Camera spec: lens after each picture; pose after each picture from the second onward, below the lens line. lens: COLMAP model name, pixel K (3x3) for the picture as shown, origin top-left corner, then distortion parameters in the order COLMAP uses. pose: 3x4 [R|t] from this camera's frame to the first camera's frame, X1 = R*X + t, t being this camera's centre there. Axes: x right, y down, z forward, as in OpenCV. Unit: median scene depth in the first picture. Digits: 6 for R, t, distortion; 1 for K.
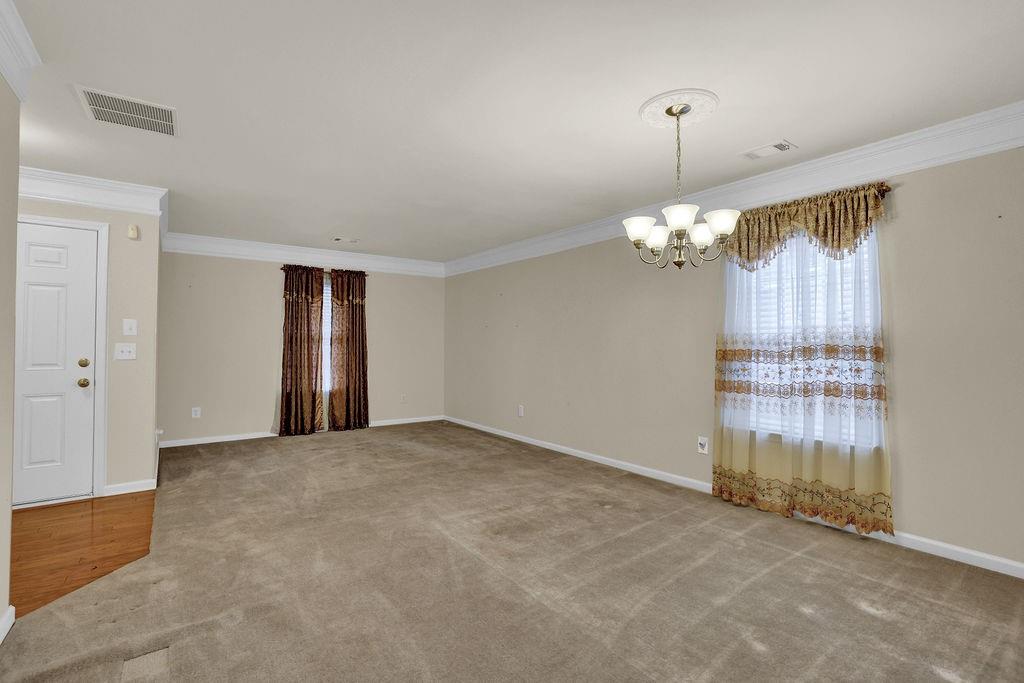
lens RADIAL K [[469.7, 0, 504.9], [0, 469.7, 336.5], [0, 0, 1]] dist [-0.014755, 0.005645]
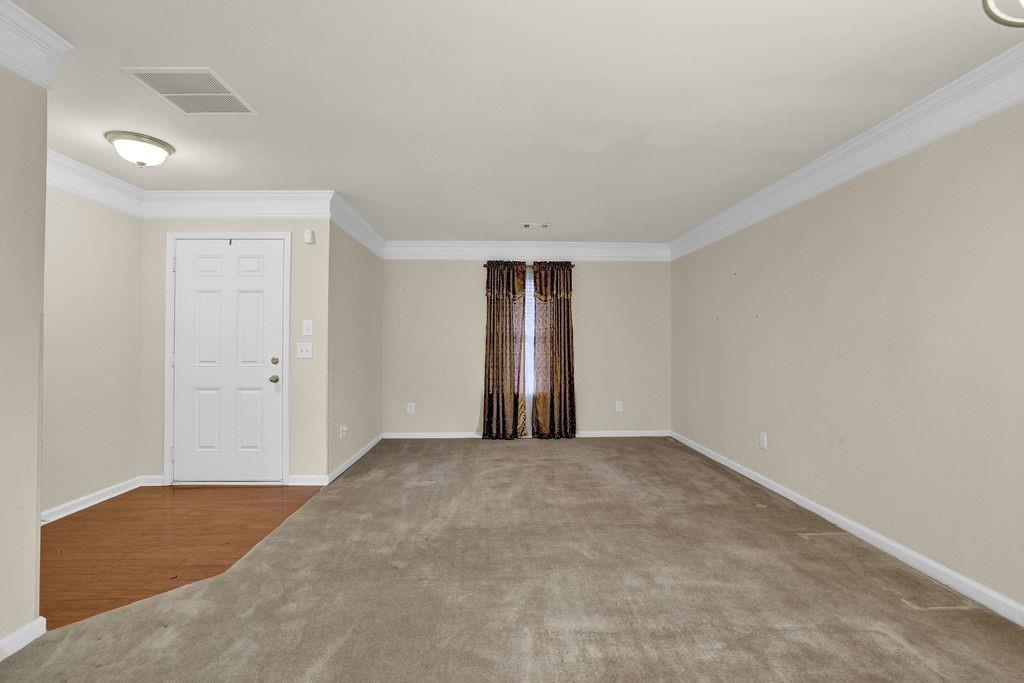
lens RADIAL K [[441.6, 0, 519.7], [0, 441.6, 336.6], [0, 0, 1]] dist [-0.037220, 0.011242]
pose [[0.837777, -0.013476, -0.545846, 0.082991], [0.012319, 0.999907, -0.005779, 0.007992], [0.545873, -0.001882, 0.837866, 0.275473]]
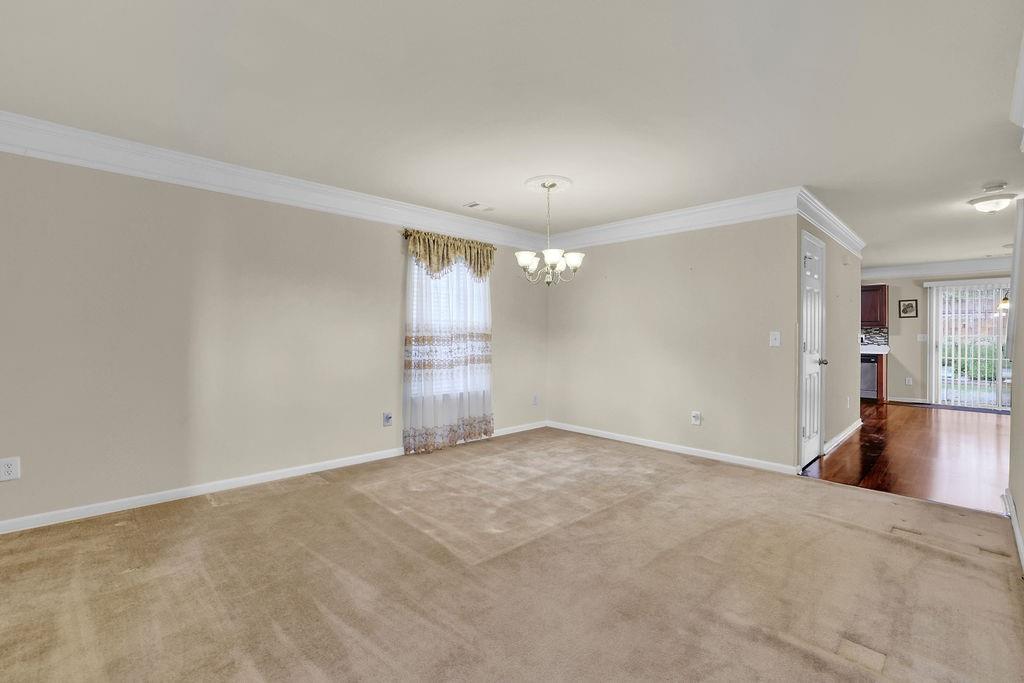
lens RADIAL K [[441.6, 0, 511.5], [0, 441.6, 342.2], [0, 0, 1]] dist [-0.037220, 0.011242]
pose [[-0.125923, -0.007376, 0.992013, -0.836528], [-0.012552, 0.999904, 0.005841, 0.038869], [-0.991961, -0.011716, -0.126003, 1.011928]]
